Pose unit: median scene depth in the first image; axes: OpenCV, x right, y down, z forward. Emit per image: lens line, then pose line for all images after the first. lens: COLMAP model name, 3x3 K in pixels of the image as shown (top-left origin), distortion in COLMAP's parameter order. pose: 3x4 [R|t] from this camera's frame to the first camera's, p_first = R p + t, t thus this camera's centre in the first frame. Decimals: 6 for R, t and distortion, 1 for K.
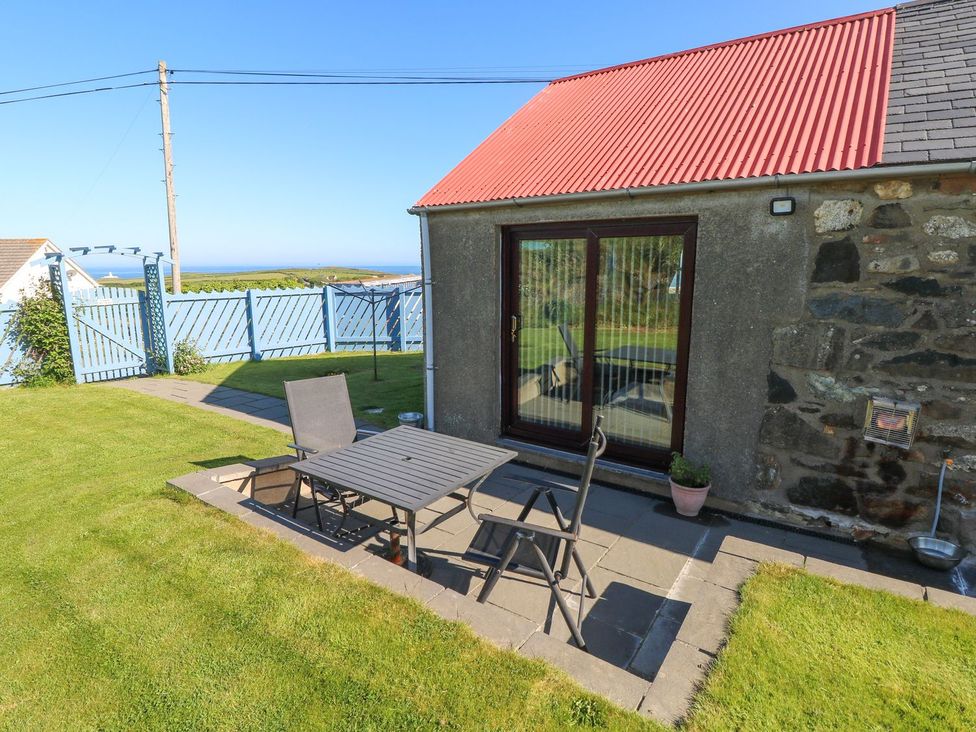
lens RADIAL K [[523.3, 0, 484.5], [0, 523.3, 353.2], [0, 0, 1]] dist [-0.017872, -0.002354]
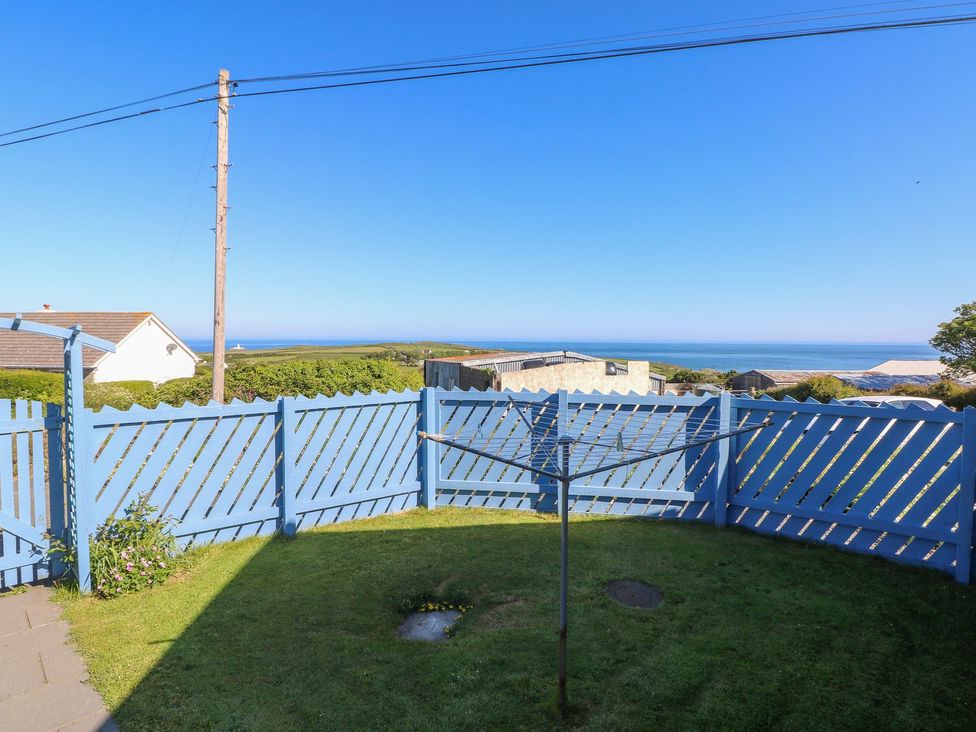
lens RADIAL K [[523.3, 0, 484.5], [0, 523.3, 353.2], [0, 0, 1]] dist [-0.017872, -0.002354]
pose [[0.985023, 0.013382, -0.171900, -0.159080], [-0.037983, 0.989333, -0.140635, -0.097410], [0.168185, 0.145058, 0.975024, 0.502914]]
